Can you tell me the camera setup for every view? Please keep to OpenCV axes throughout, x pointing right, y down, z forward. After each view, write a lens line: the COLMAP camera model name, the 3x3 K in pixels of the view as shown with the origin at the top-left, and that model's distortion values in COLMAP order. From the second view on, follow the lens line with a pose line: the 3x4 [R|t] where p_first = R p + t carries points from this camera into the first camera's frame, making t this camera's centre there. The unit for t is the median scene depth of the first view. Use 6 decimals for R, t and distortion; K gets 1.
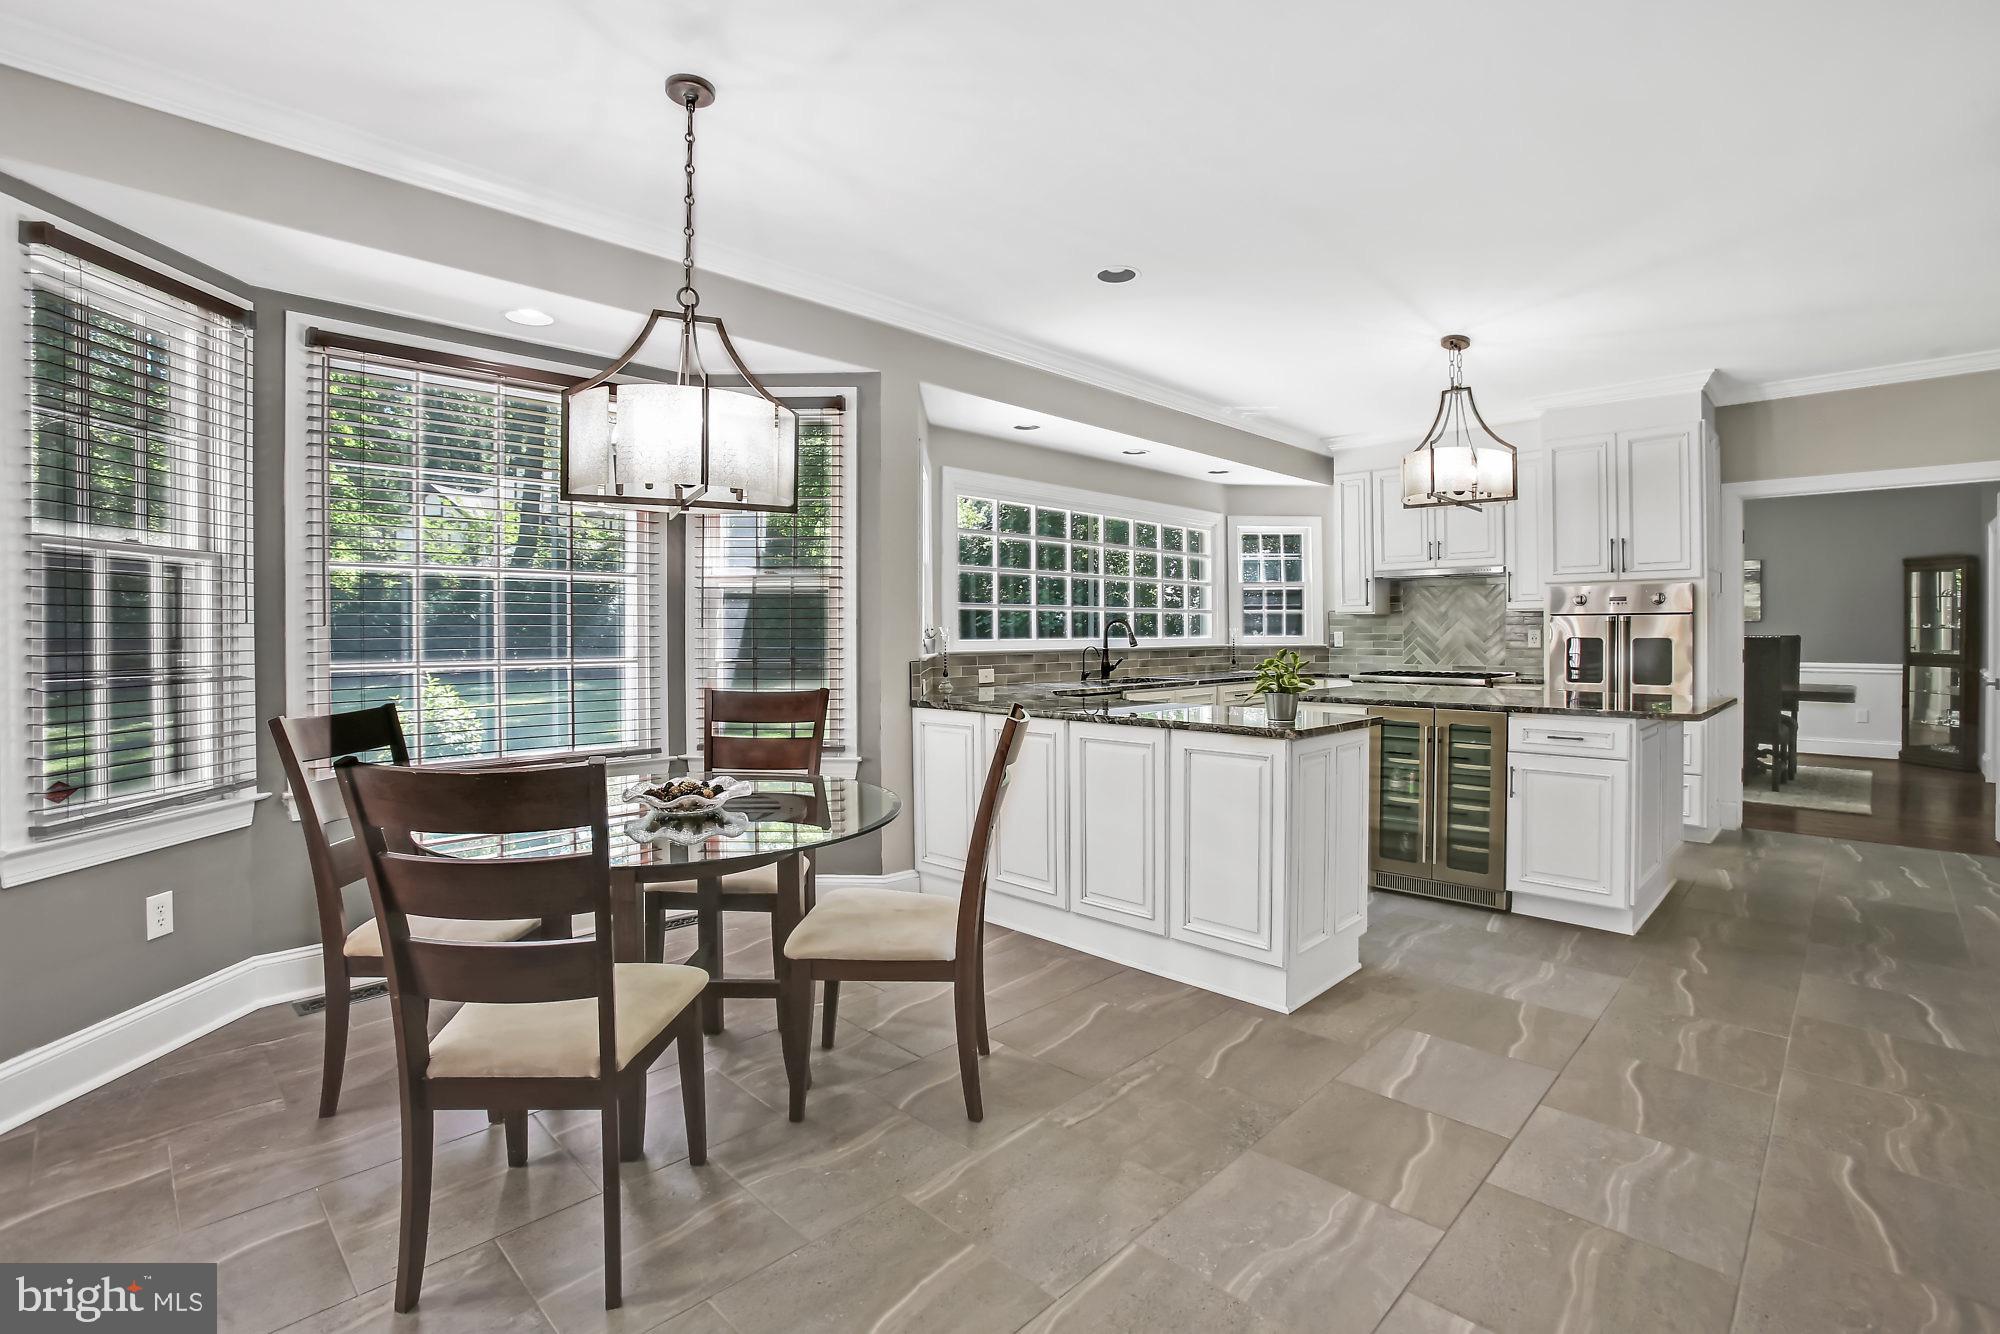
lens RADIAL K [[917.5, 0, 1000.3], [0, 917.5, 642.3], [0, 0, 1]] dist [-0.048228, 0.009966]
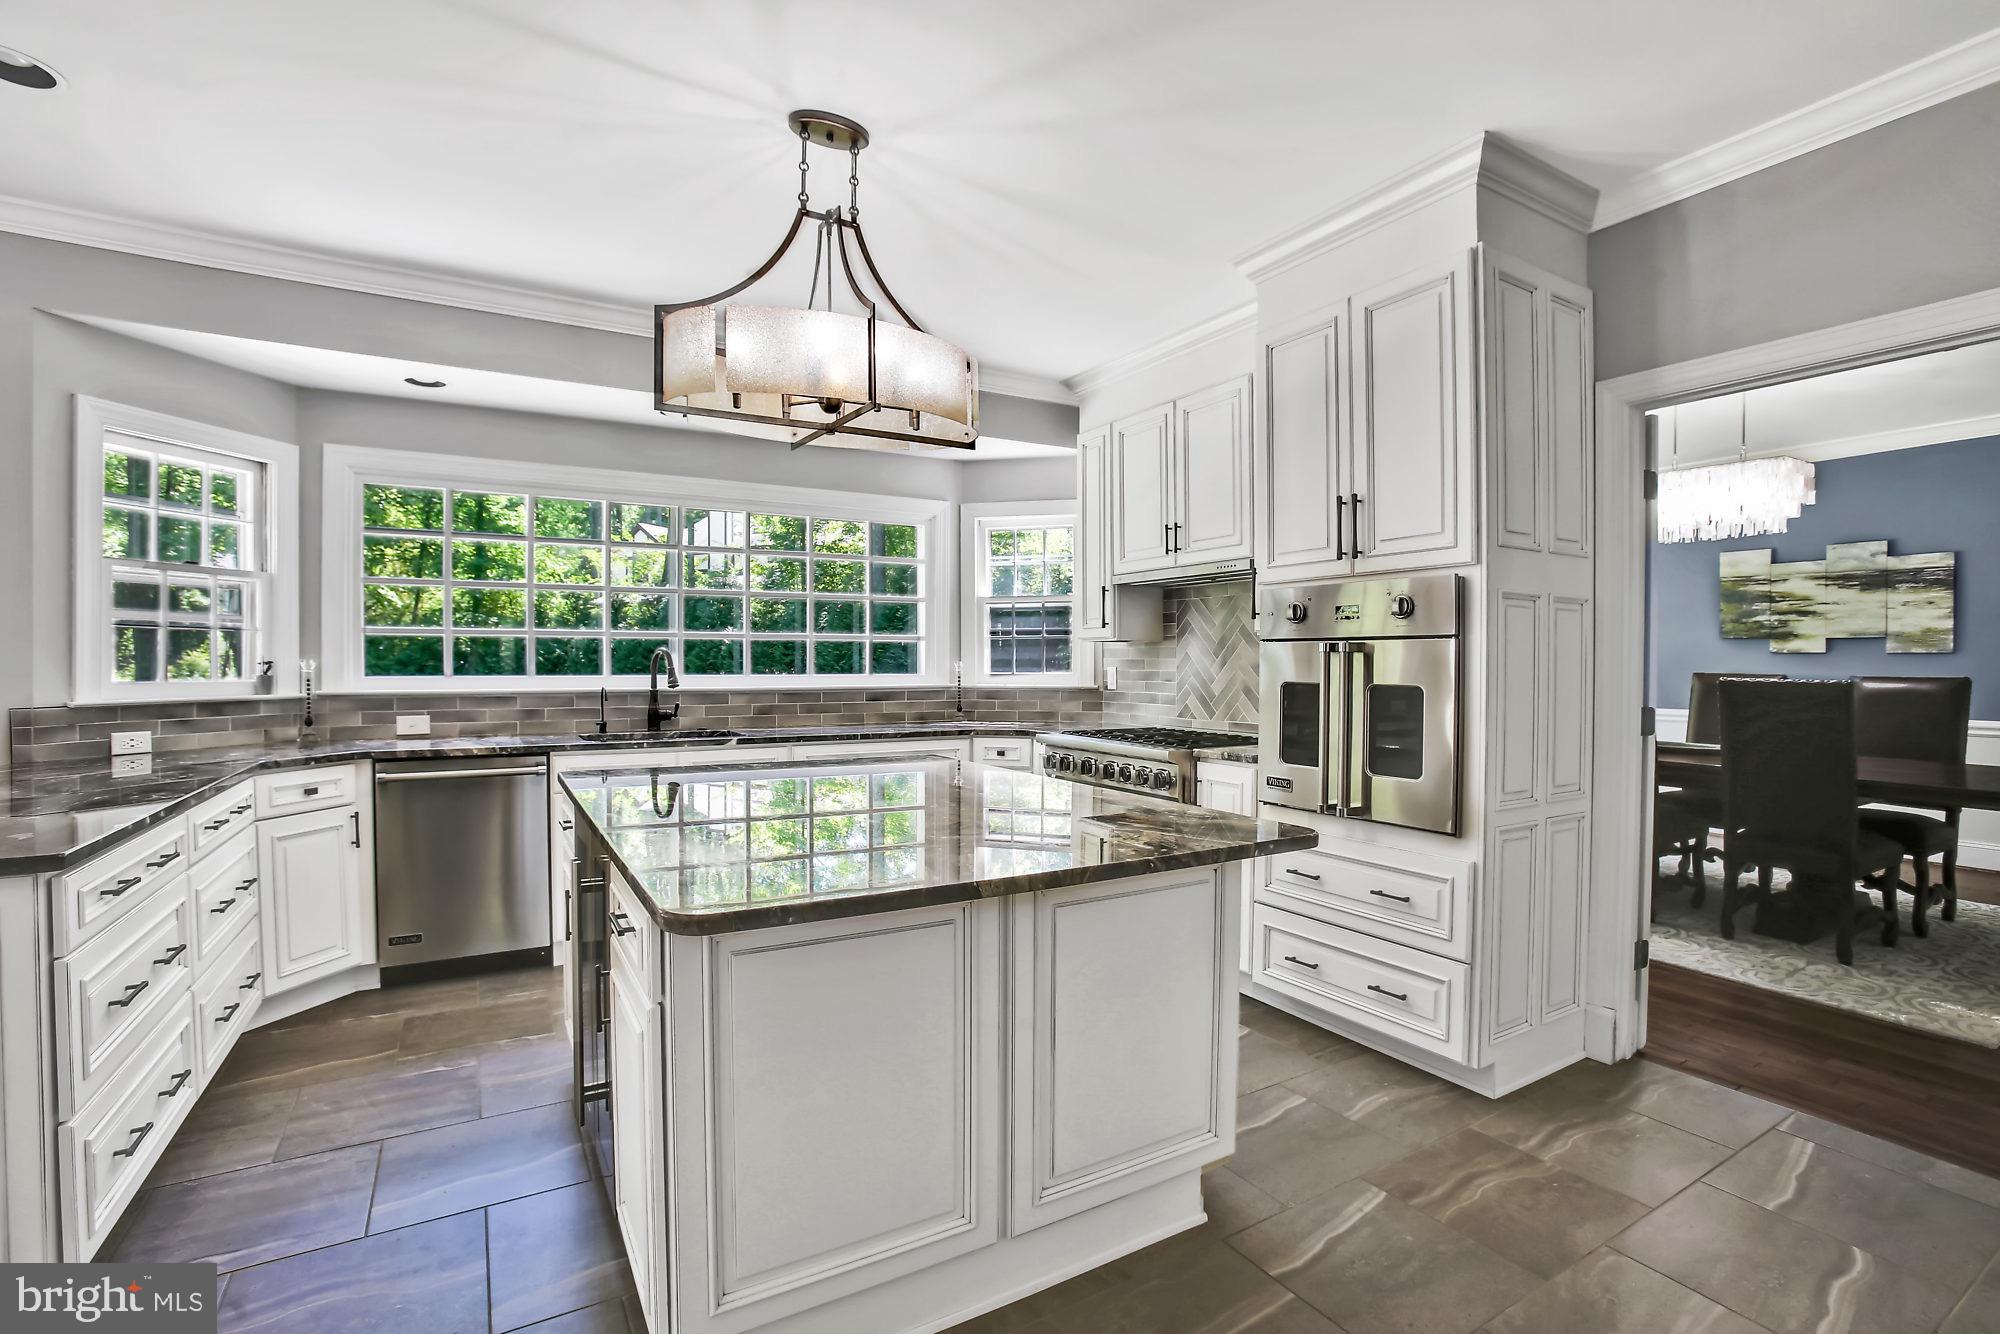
lens RADIAL K [[917.5, 0, 1001.6], [0, 917.5, 667.7], [0, 0, 1]] dist [-0.048228, 0.009966]
pose [[0.967363, 0.005232, -0.253342, 0.489847], [-0.007180, 0.999951, -0.006763, -0.006377], [0.253294, 0.008362, 0.967353, 0.336323]]
